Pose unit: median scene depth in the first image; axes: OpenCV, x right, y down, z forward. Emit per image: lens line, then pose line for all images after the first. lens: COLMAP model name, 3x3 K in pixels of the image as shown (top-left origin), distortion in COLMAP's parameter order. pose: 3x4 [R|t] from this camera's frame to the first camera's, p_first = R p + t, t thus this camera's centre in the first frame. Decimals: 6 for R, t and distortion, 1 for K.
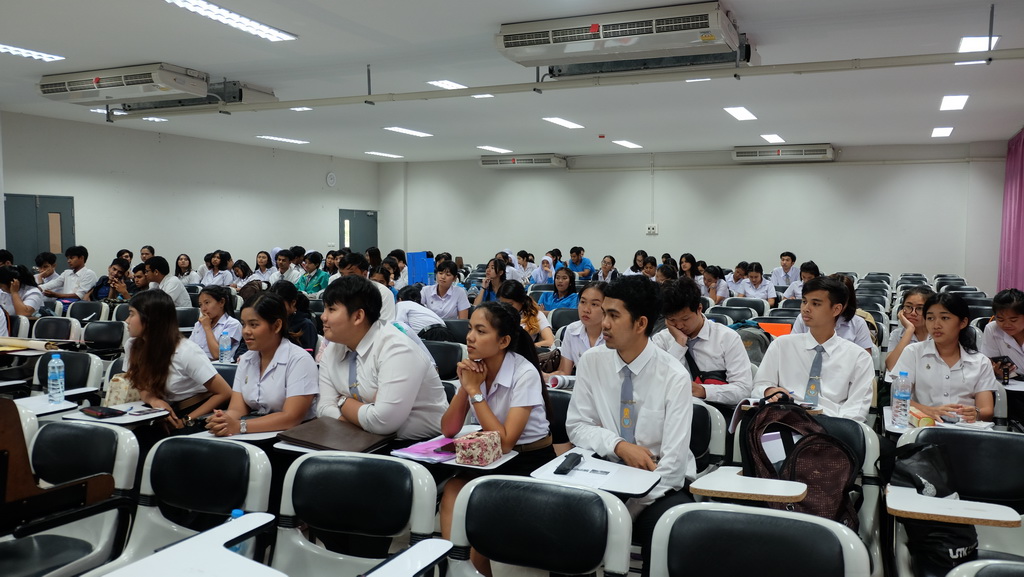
lens RADIAL K [[916.9, 0, 512.0], [0, 916.9, 288.5], [0, 0, 1]] dist [0.061779, 0.009373]
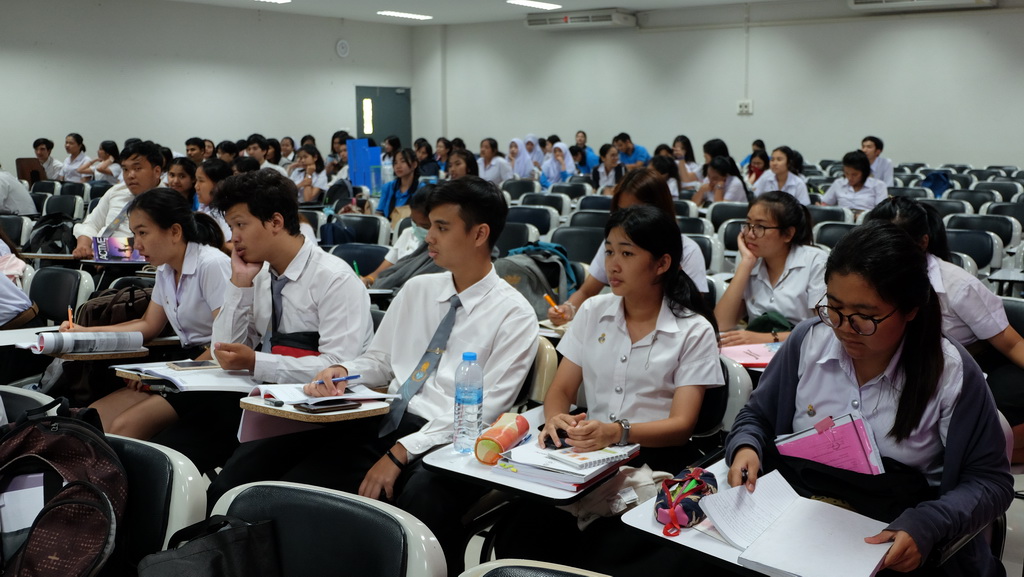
lens RADIAL K [[1065.7, 0, 512.0], [0, 1065.7, 288.5], [0, 0, 1]] dist [0.012286, 0.010339]
pose [[0.979131, 0.024711, -0.201724, 0.146123], [-0.004639, 0.995039, 0.099376, -0.003001], [0.203179, -0.096367, 0.974388, 0.099622]]
